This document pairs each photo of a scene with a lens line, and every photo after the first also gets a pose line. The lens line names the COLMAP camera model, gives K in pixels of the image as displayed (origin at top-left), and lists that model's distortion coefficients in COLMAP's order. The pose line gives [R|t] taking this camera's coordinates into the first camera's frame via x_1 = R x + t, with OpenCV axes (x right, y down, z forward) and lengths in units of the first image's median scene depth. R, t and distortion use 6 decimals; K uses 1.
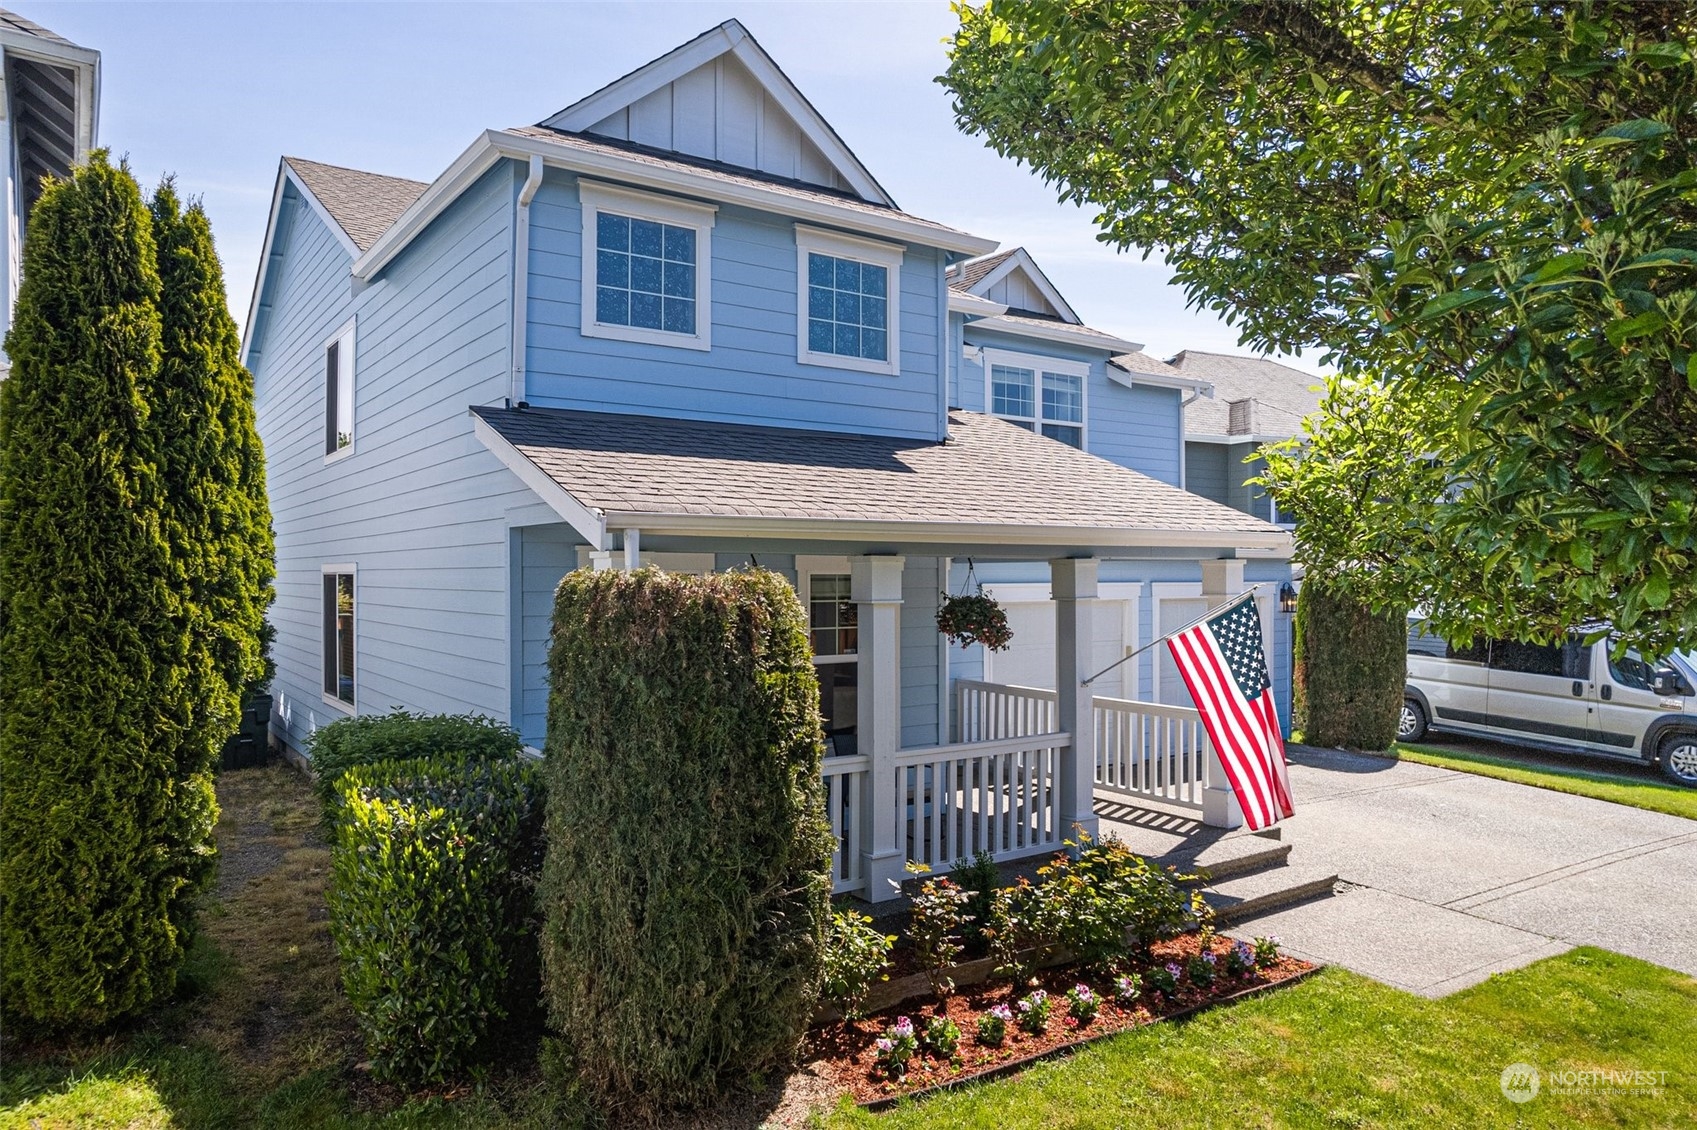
lens RADIAL K [[1112.9, 0, 845.3], [0, 1112.9, 574.0], [0, 0, 1]] dist [-0.034941, -0.001415]
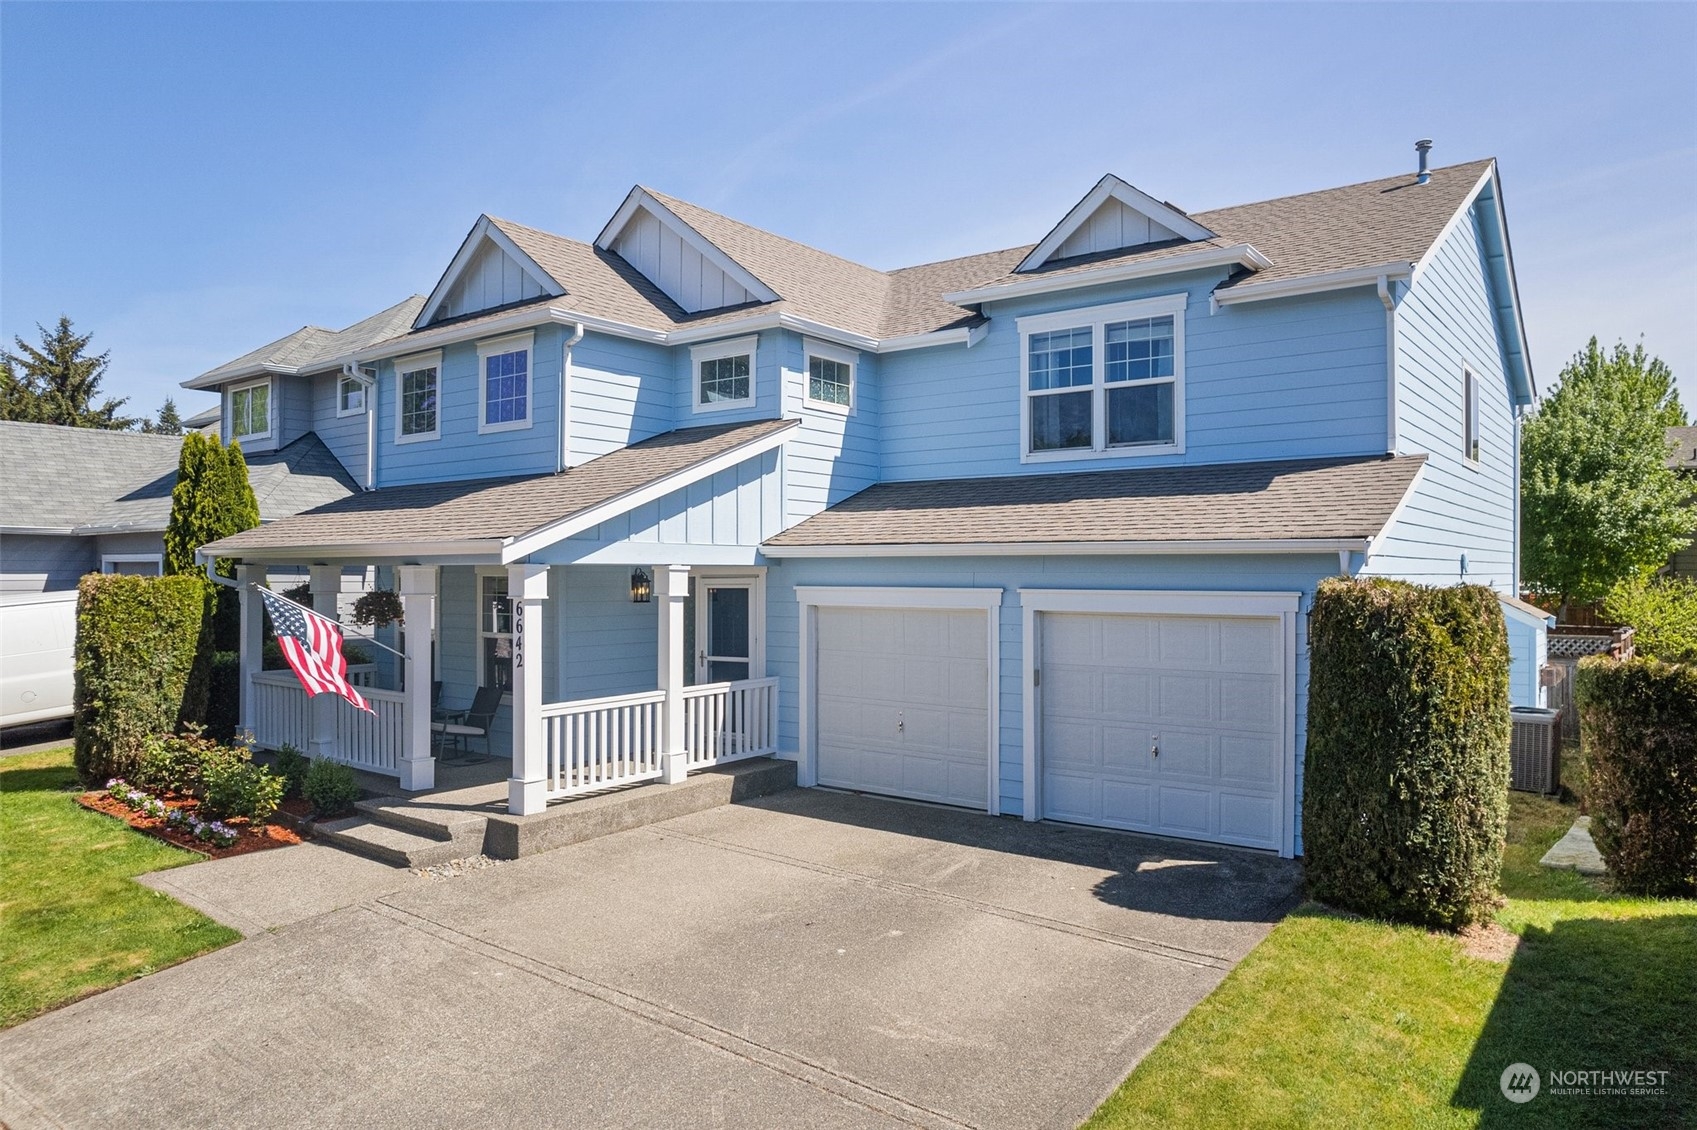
lens RADIAL K [[1112.9, 0, 842.3], [0, 1112.9, 561.9], [0, 0, 1]] dist [-0.034941, -0.001415]
pose [[0.314026, -0.013374, -0.949320, 1.508876], [-0.003795, 0.999875, -0.015342, 0.001687], [0.949407, 0.008421, 0.313936, 0.992214]]
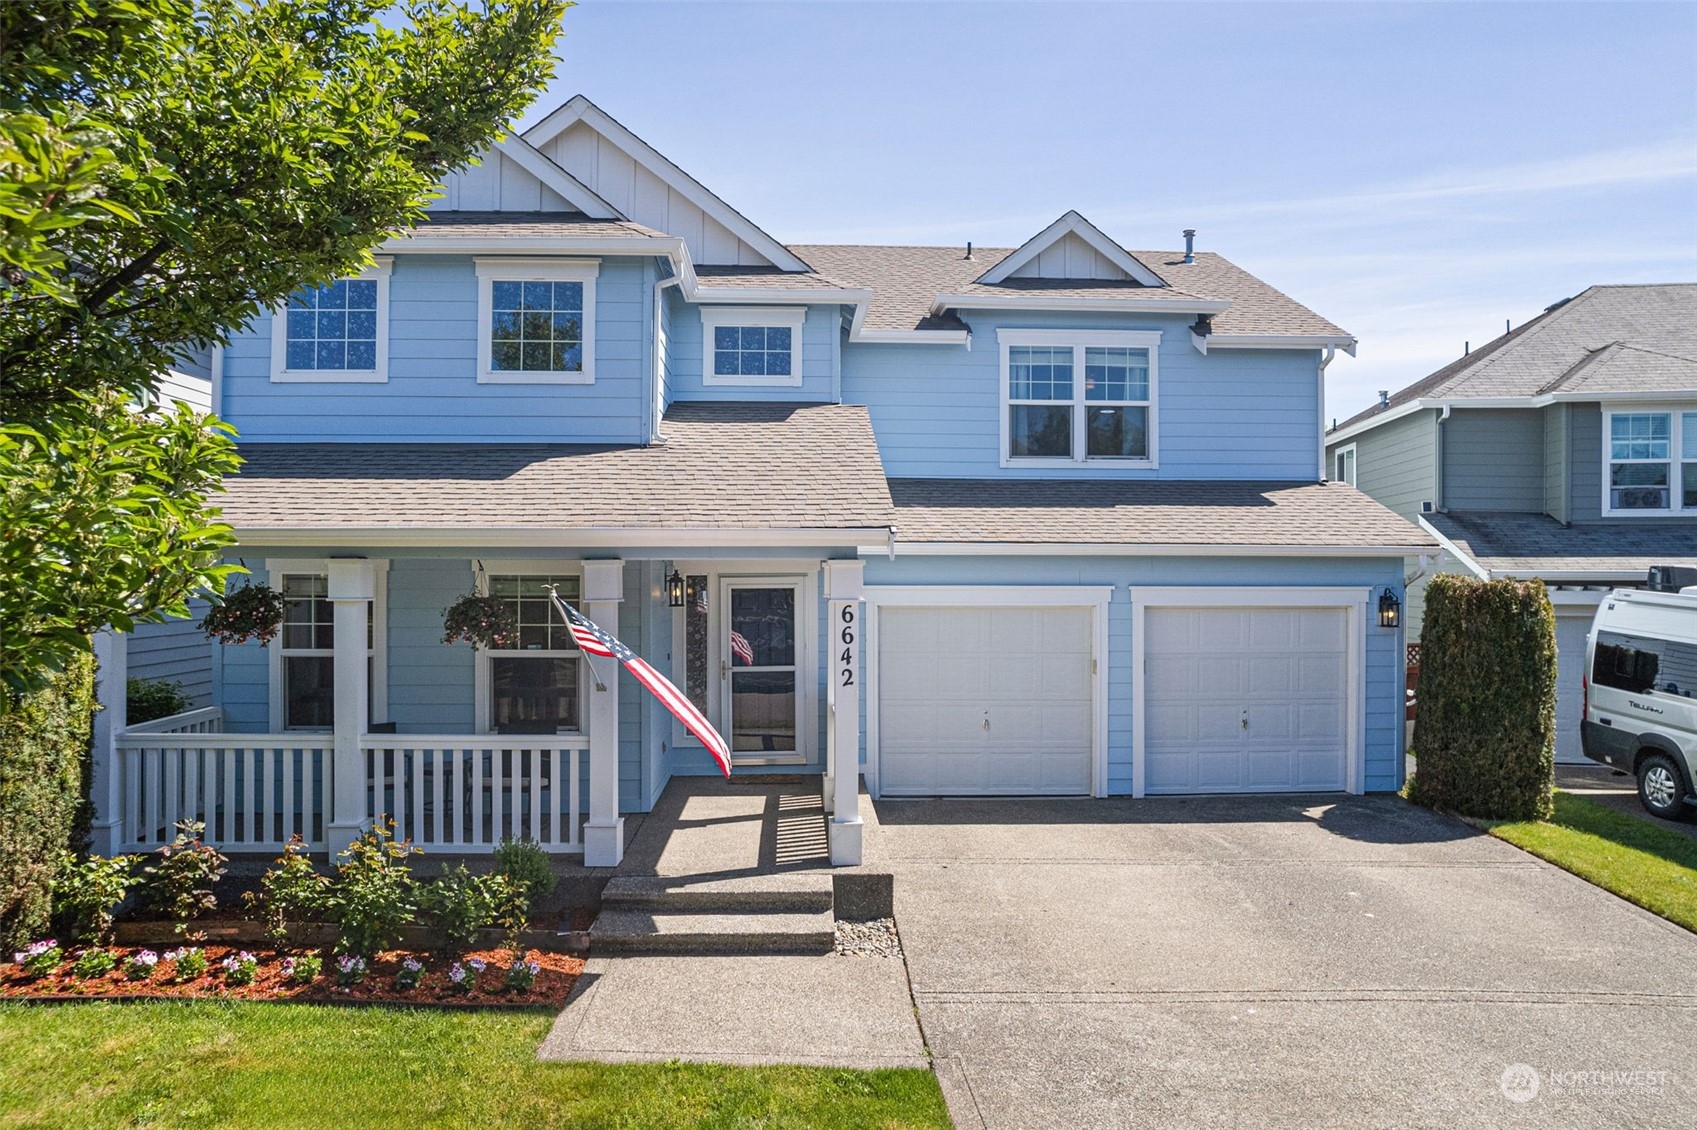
lens RADIAL K [[1116.9, 0, 855.8], [0, 1116.9, 567.1], [0, 0, 1]] dist [-0.033924, 0.005703]
pose [[0.847010, -0.004917, -0.531555, 0.852718], [-0.000738, 0.999945, -0.010425, 0.003013], [0.531577, 0.009223, 0.846960, 0.267237]]
